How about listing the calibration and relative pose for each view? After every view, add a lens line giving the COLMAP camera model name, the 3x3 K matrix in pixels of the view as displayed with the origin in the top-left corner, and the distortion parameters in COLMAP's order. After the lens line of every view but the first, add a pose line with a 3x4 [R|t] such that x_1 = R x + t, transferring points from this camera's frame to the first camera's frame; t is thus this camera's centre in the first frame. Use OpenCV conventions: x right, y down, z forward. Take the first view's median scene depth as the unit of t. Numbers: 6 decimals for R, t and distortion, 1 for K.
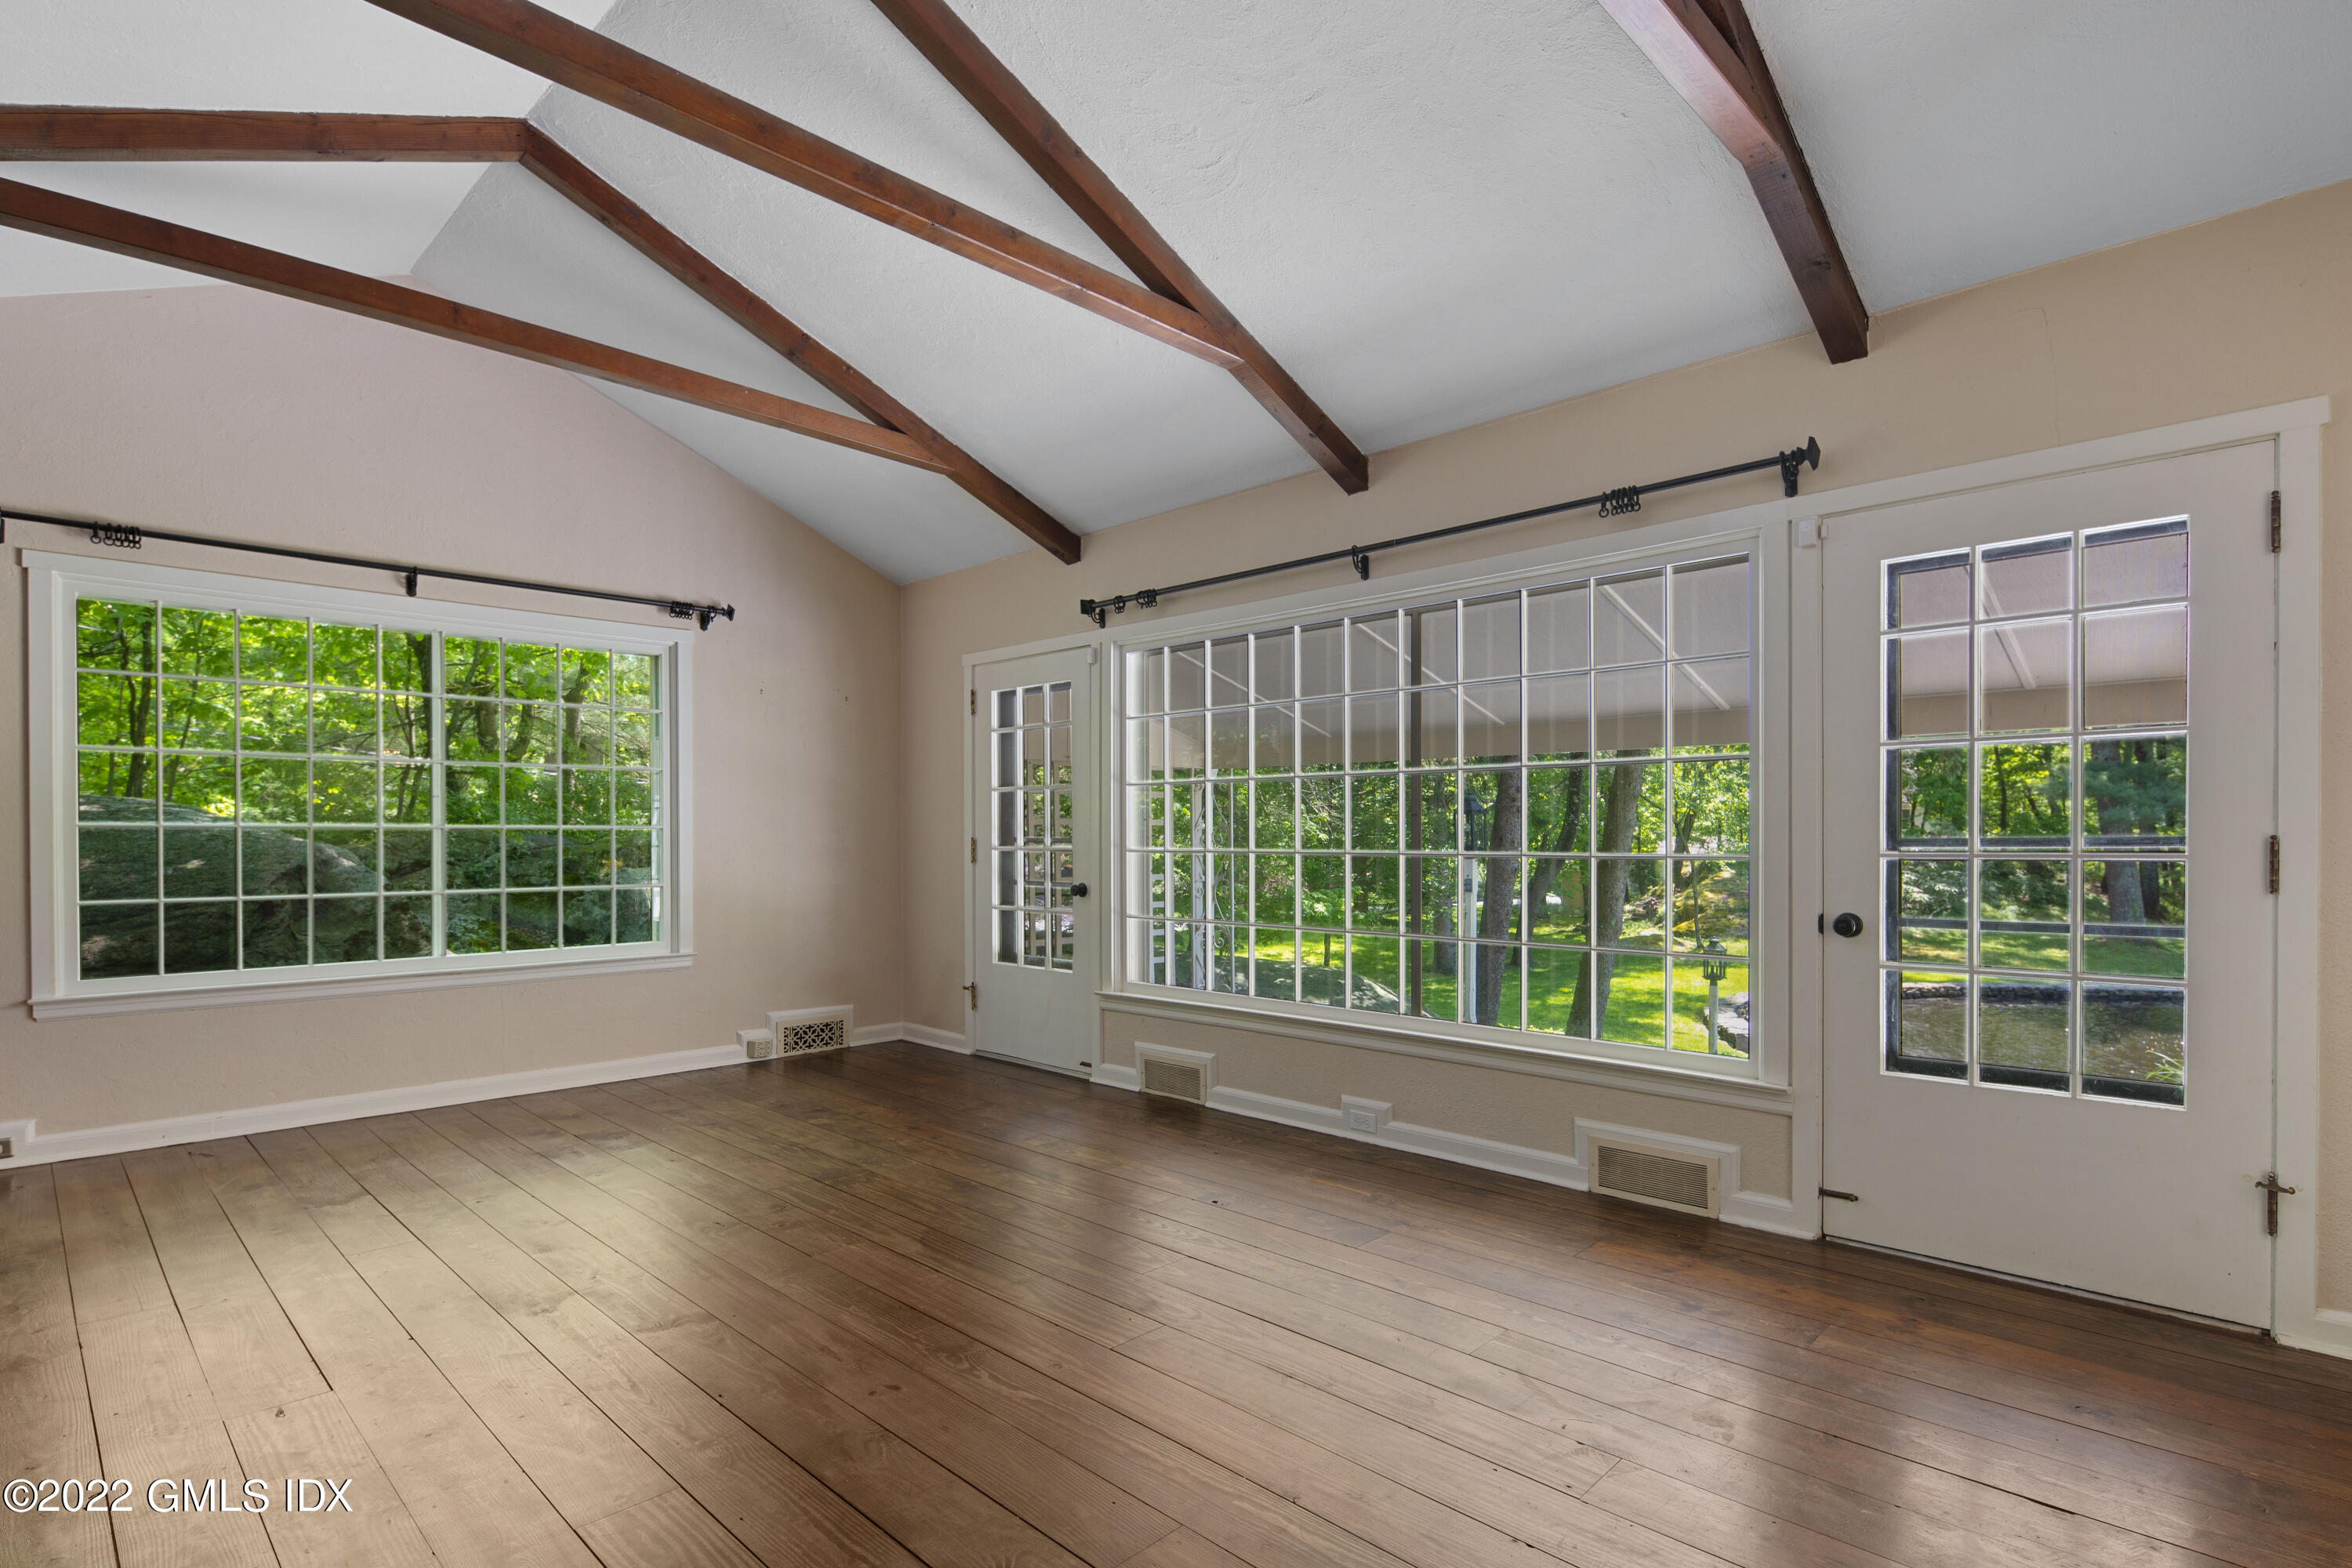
lens RADIAL K [[1158.2, 0, 1153.0], [0, 1158.2, 829.0], [0, 0, 1]] dist [0.000833, -0.001727]
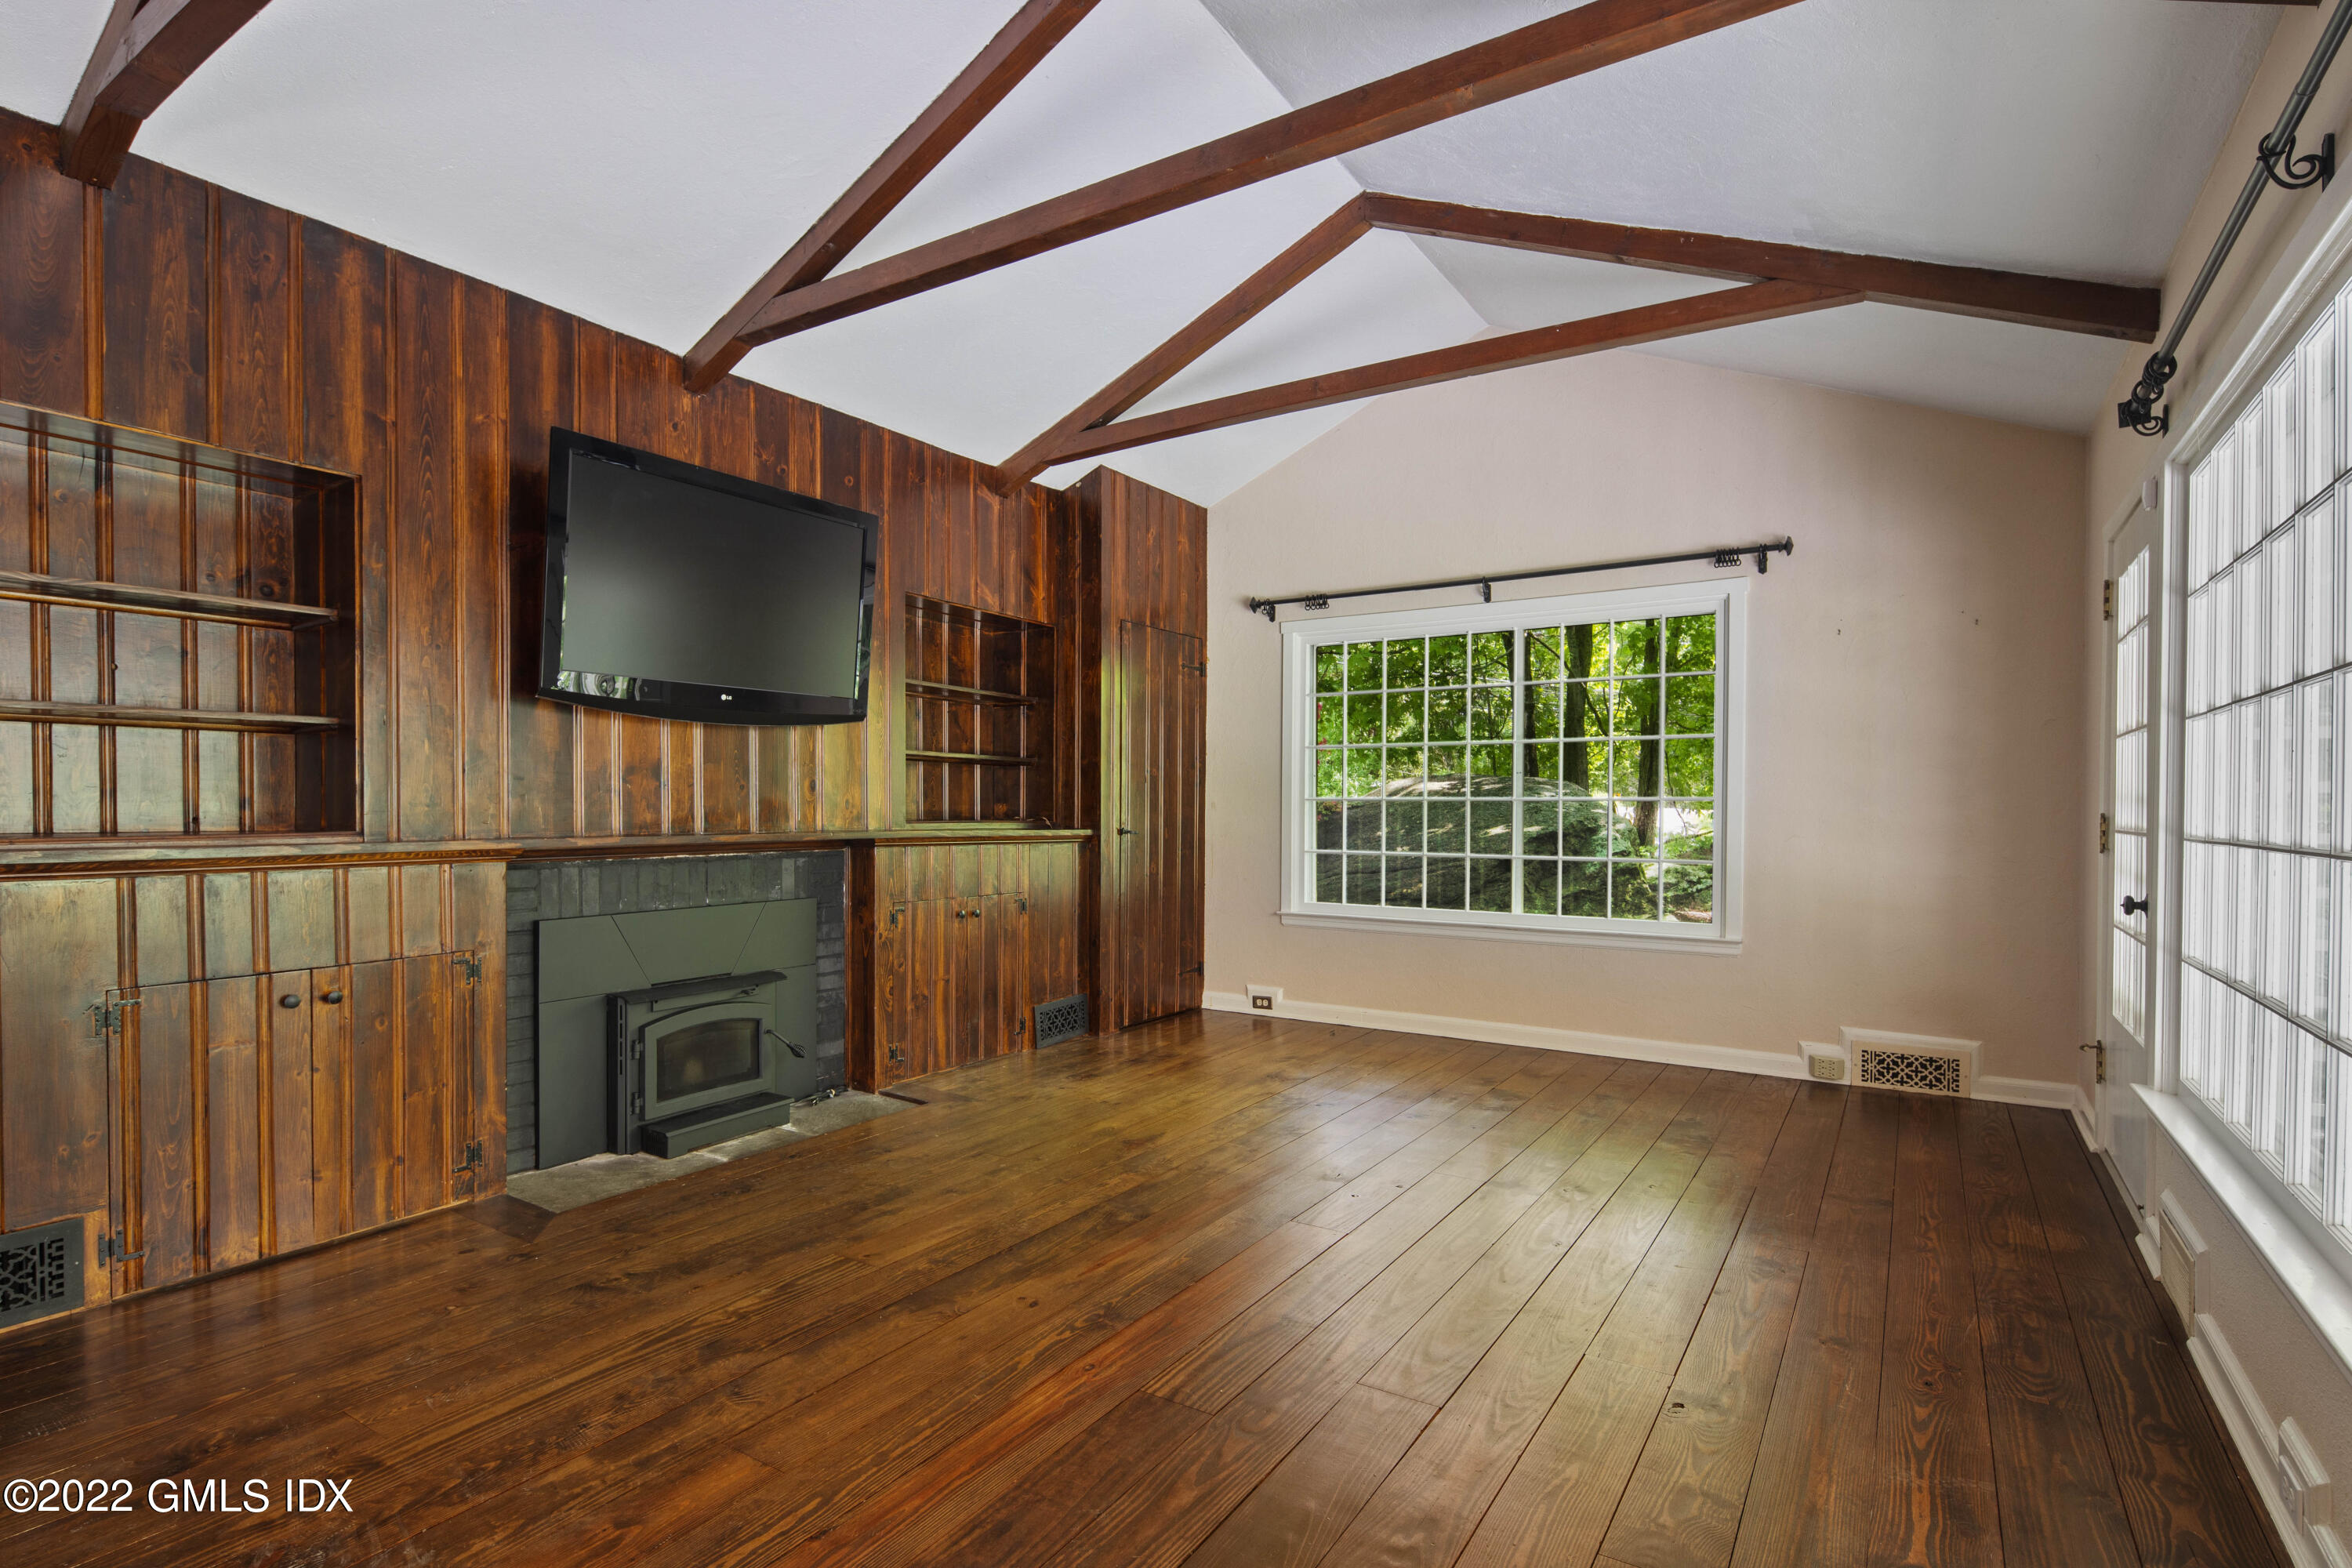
lens RADIAL K [[1158.2, 0, 1167.3], [0, 1158.2, 808.3], [0, 0, 1]] dist [0.000833, -0.001727]
pose [[0.202647, 0.003707, -0.979245, 0.443047], [0.001671, 0.999990, 0.004132, 0.001669], [0.979250, -0.002473, 0.202639, 0.450911]]
